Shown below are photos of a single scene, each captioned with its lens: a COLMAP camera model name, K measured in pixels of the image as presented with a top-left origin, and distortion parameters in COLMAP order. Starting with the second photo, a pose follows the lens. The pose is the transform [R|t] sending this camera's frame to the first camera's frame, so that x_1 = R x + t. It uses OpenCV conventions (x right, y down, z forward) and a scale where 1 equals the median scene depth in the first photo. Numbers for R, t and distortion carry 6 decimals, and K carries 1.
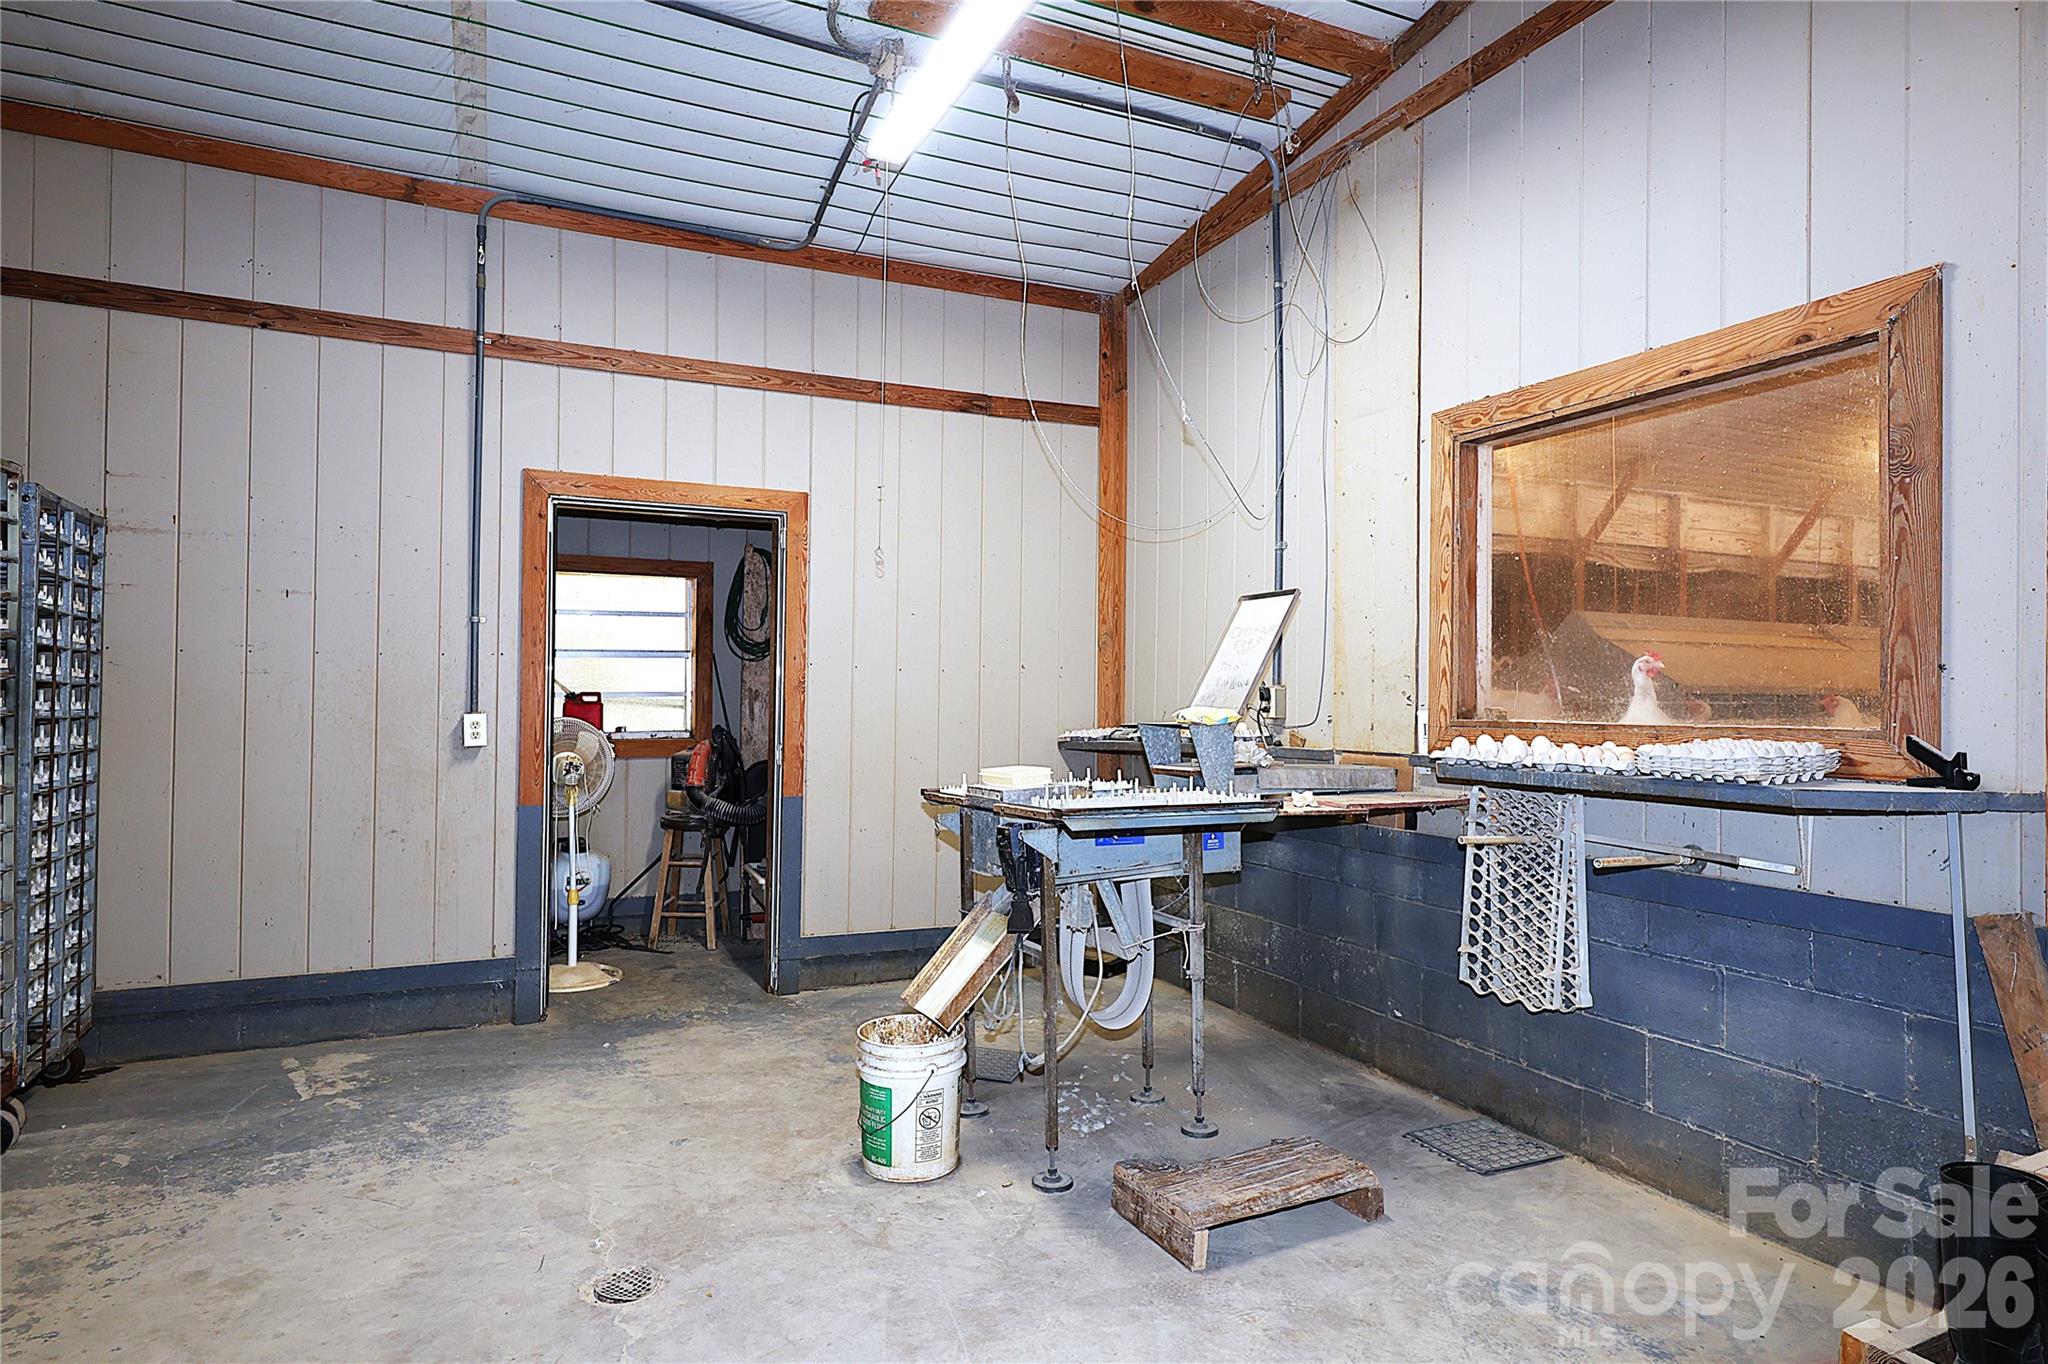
lens RADIAL K [[1126.9, 0, 1027.9], [0, 1126.9, 686.8], [0, 0, 1]] dist [0.002259, -0.000083]
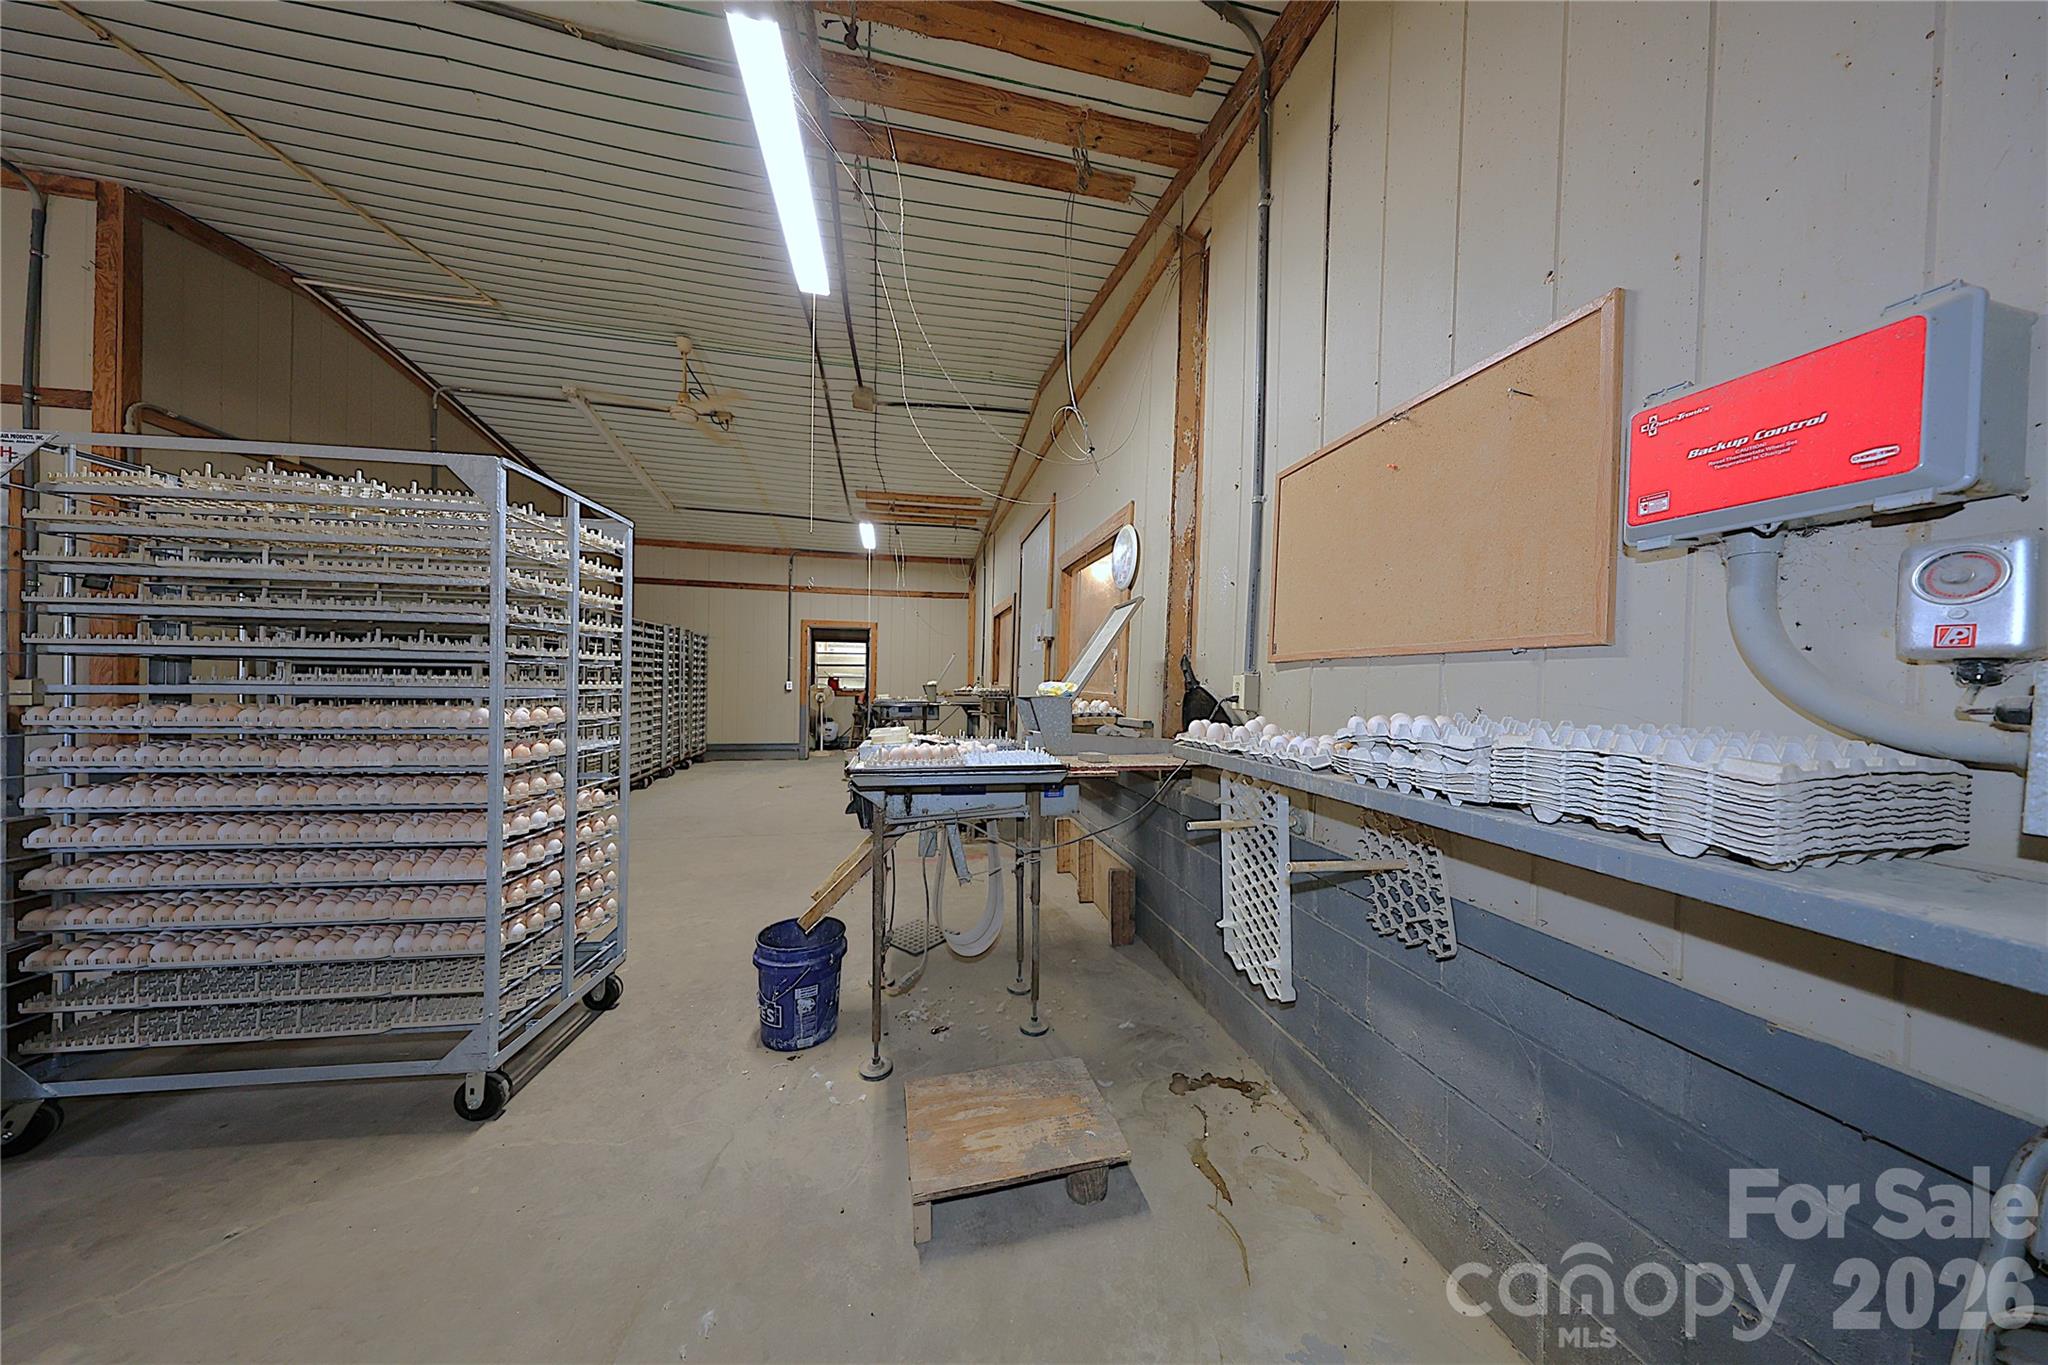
lens RADIAL K [[582.4, 0, 1028.1], [0, 582.4, 686.9], [0, 0, 1]] dist [-0.004012, 0.000044]
pose [[0.983733, 0.003117, -0.179612, 0.553748], [0.001118, 0.999724, 0.023476, -0.007009], [0.179635, -0.023295, 0.983457, -0.684427]]
